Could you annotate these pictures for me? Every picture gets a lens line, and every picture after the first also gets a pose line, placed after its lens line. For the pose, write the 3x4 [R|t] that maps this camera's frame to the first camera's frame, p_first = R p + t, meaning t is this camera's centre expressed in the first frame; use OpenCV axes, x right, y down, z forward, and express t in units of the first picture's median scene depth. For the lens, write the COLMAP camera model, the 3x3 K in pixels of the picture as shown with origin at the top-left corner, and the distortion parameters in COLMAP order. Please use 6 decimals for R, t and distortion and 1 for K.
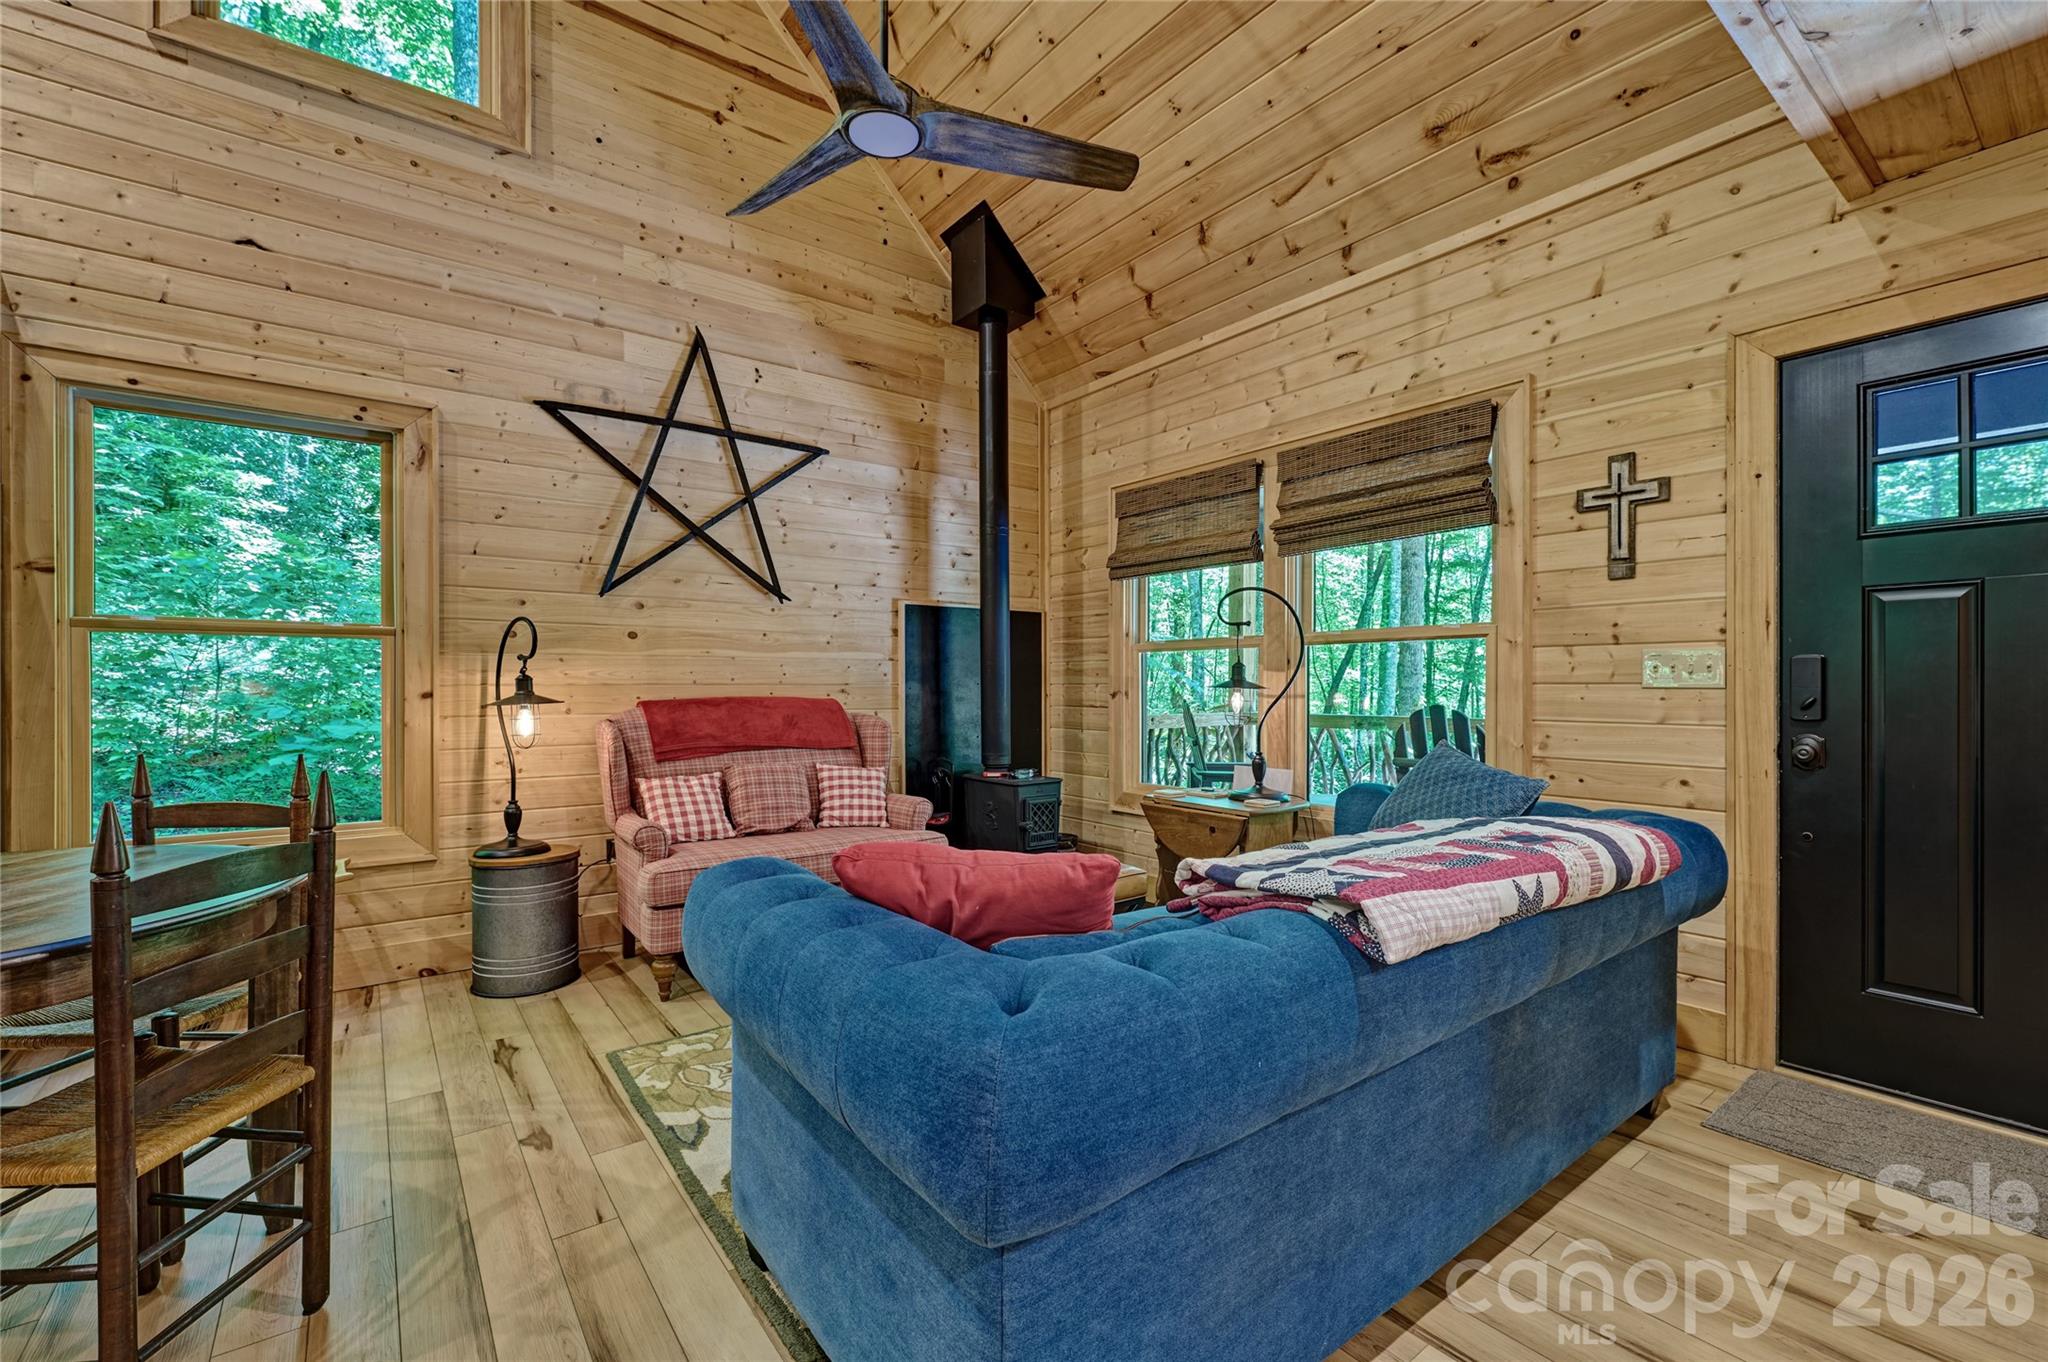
lens RADIAL K [[875.9, 0, 1024.0], [0, 875.9, 681.0], [0, 0, 1]] dist [-0.000518, -0.000003]
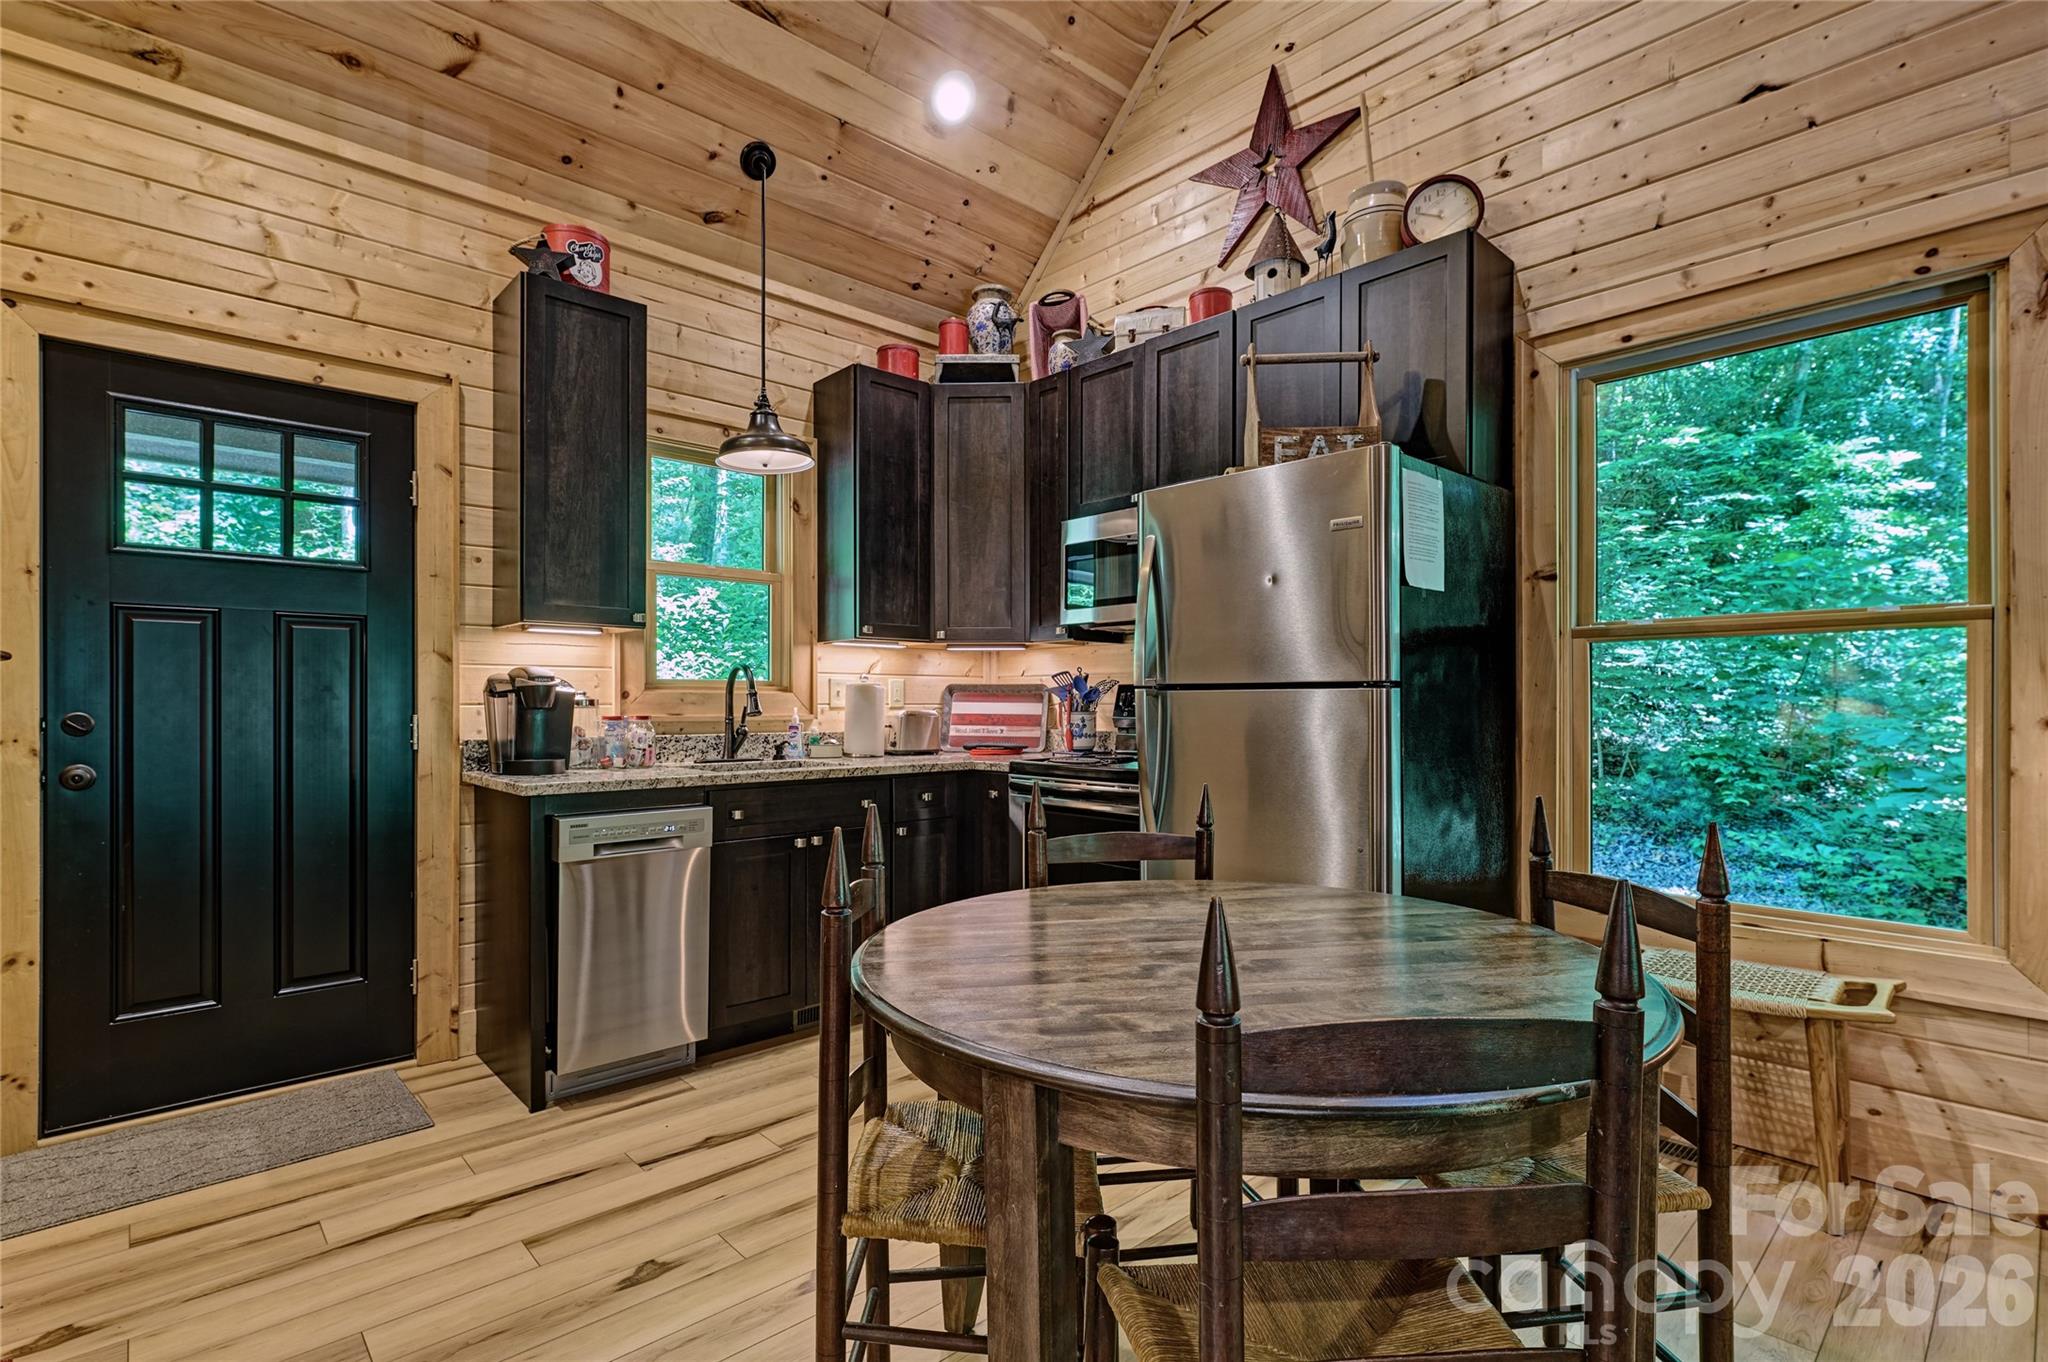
lens RADIAL K [[962.5, 0, 1016.3], [0, 962.5, 708.2], [0, 0, 1]] dist [-0.002935, 0.000521]
pose [[0.091966, 0.003904, -0.995754, -0.151867], [0.007245, 0.999963, 0.004590, 0.000298], [0.995736, -0.007636, 0.091935, 0.315333]]
